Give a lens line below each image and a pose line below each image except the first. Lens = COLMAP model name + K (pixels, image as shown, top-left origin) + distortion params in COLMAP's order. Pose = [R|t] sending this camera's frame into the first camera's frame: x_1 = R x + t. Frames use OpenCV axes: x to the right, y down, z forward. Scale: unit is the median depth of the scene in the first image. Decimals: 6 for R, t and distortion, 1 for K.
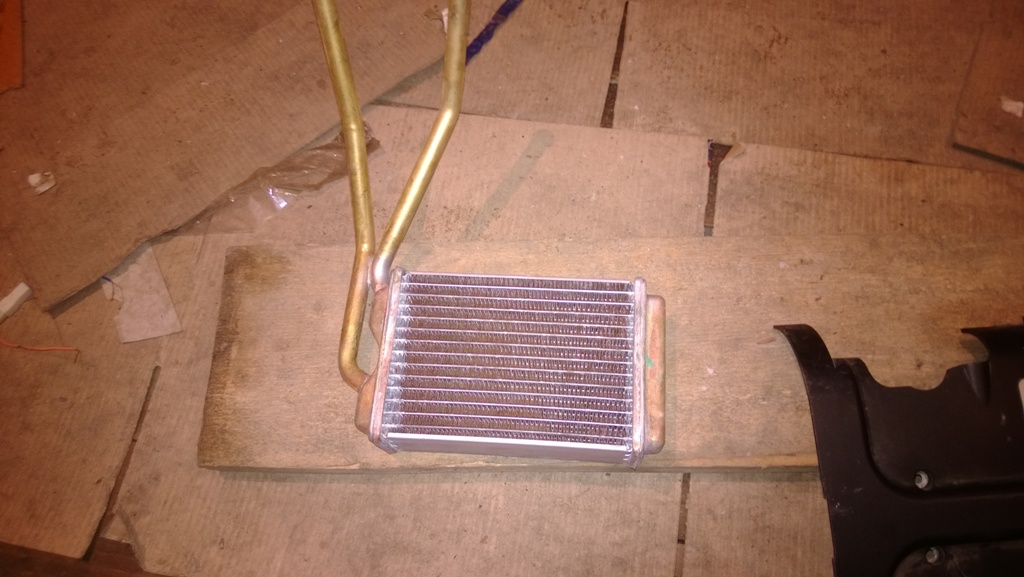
lens RADIAL K [[802.9, 0, 512.0], [0, 802.9, 288.5], [0, 0, 1]] dist [0.029612, -0.073689]
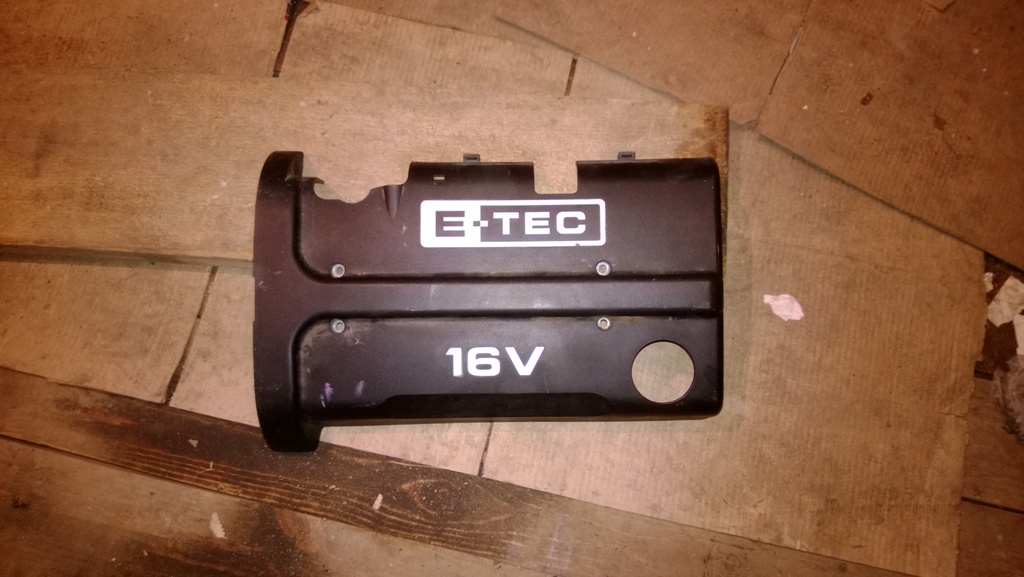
lens RADIAL K [[814.5, 0, 512.0], [0, 814.5, 288.5], [0, 0, 1]] dist [-0.006403, -0.028125]
pose [[0.996606, 0.068645, 0.045426, 0.565234], [-0.074489, 0.986941, 0.142826, 0.043406], [-0.035029, -0.145725, 0.988705, -0.248432]]
